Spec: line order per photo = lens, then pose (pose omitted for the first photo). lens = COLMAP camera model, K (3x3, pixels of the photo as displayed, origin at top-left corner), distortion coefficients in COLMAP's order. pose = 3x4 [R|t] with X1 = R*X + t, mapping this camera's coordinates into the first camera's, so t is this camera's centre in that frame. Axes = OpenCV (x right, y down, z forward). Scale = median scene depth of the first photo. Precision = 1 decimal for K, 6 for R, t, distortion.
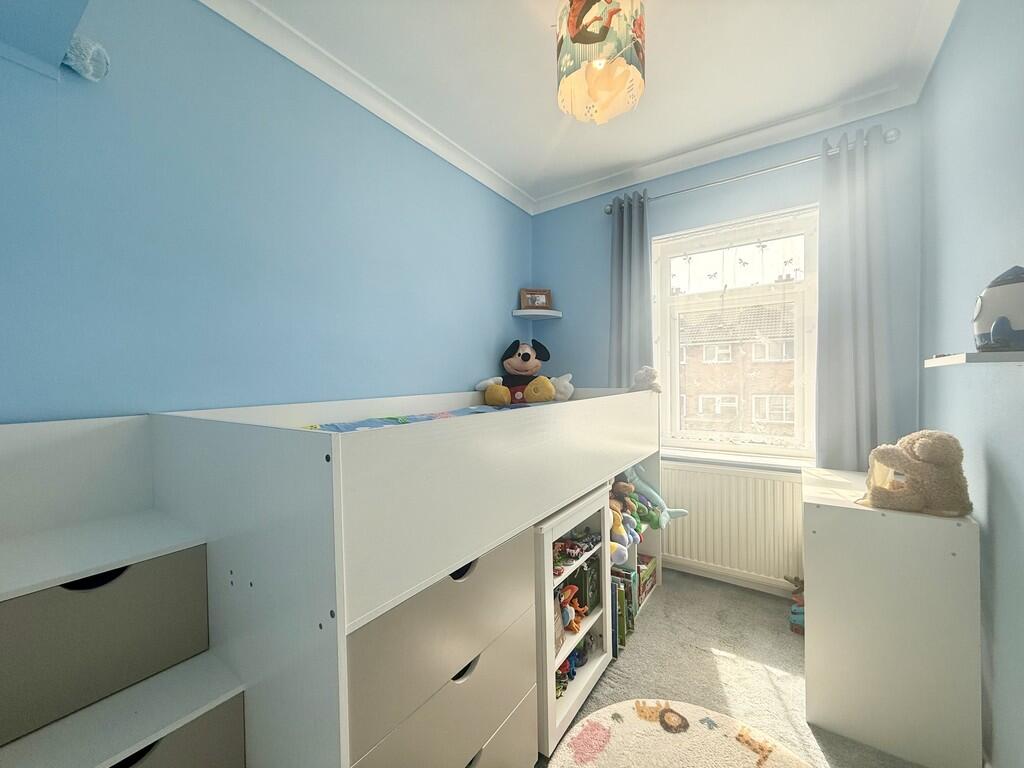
lens RADIAL K [[411.0, 0, 514.1], [0, 411.0, 384.9], [0, 0, 1]] dist [0.000951, 0.000014]
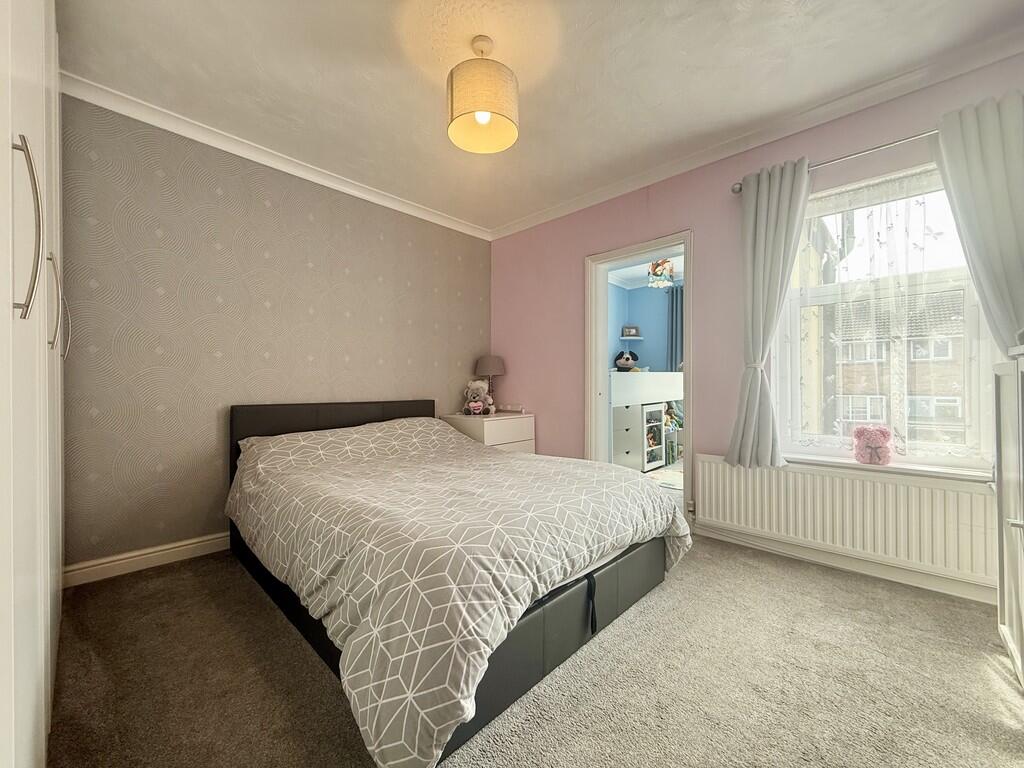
lens RADIAL K [[411.0, 0, 507.0], [0, 411.0, 383.0], [0, 0, 1]] dist [0.000951, 0.000014]
pose [[0.985928, 0.001908, -0.167161, -0.234098], [-0.002033, 0.999998, -0.000578, 0.062400], [0.167159, 0.000910, 0.985929, -1.263977]]
